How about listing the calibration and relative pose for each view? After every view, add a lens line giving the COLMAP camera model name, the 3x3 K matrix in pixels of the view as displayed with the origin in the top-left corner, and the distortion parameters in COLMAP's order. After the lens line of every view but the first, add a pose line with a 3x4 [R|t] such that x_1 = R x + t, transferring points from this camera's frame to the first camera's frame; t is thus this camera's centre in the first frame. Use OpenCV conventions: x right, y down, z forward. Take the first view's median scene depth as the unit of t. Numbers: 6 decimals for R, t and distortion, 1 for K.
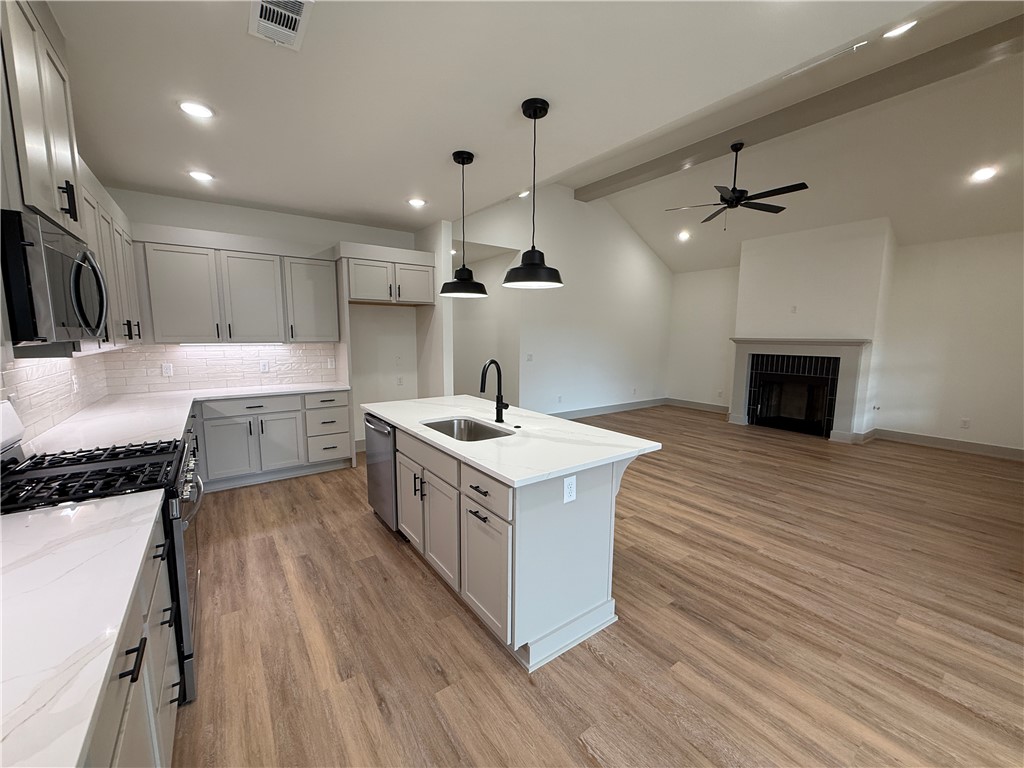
lens RADIAL K [[410.7, 0, 514.0], [0, 410.7, 384.8], [0, 0, 1]] dist [0.001552, -0.000100]
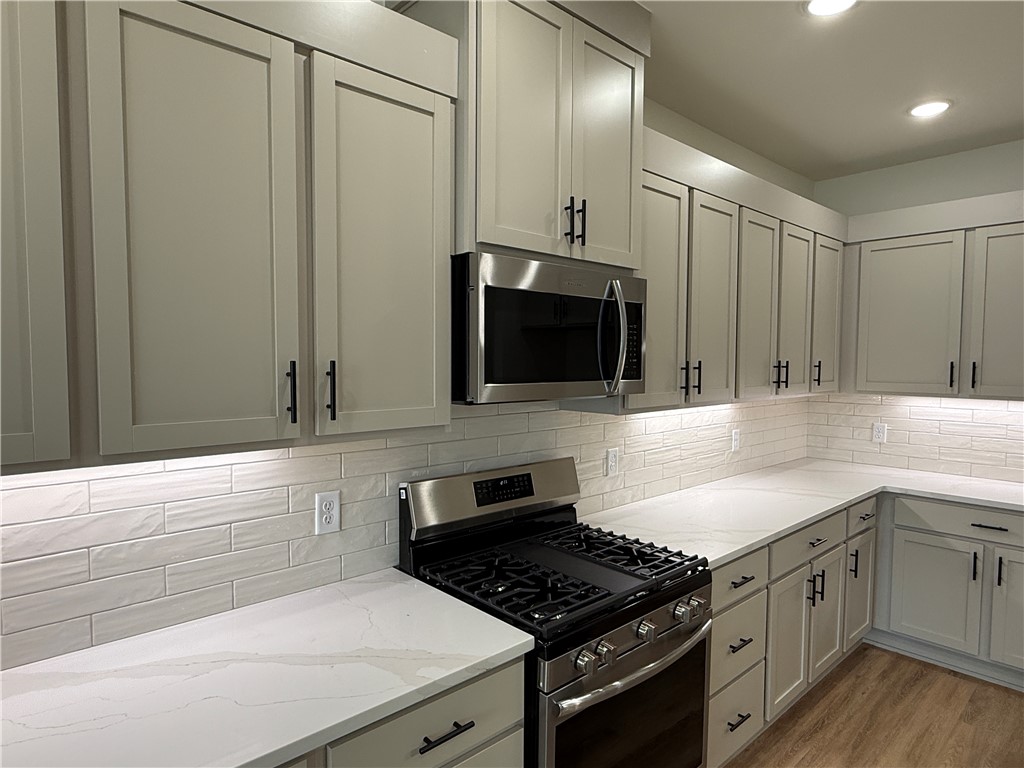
lens RADIAL K [[600.4, 0, 511.2], [0, 600.4, 387.7], [0, 0, 1]] dist [-0.001733, 0.000193]
pose [[0.110175, 0.044938, -0.992896, 0.021923], [-0.128454, 0.991243, 0.030609, -0.061690], [0.985577, 0.124169, 0.114982, 0.319257]]
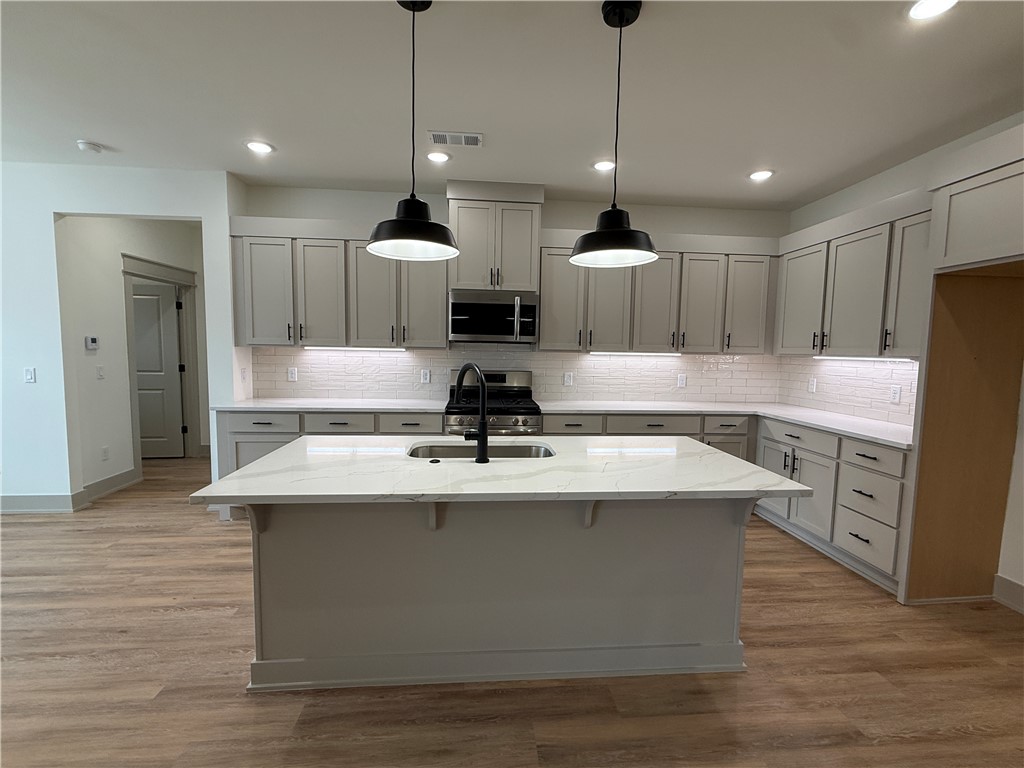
lens RADIAL K [[455.0, 0, 513.4], [0, 455.0, 387.3], [0, 0, 1]] dist [-0.001751, 0.000187]
pose [[-0.518889, 0.056641, -0.852963, 0.377285], [-0.127329, 0.981551, 0.142639, -0.092873], [0.845306, 0.182620, -0.502104, 0.960873]]
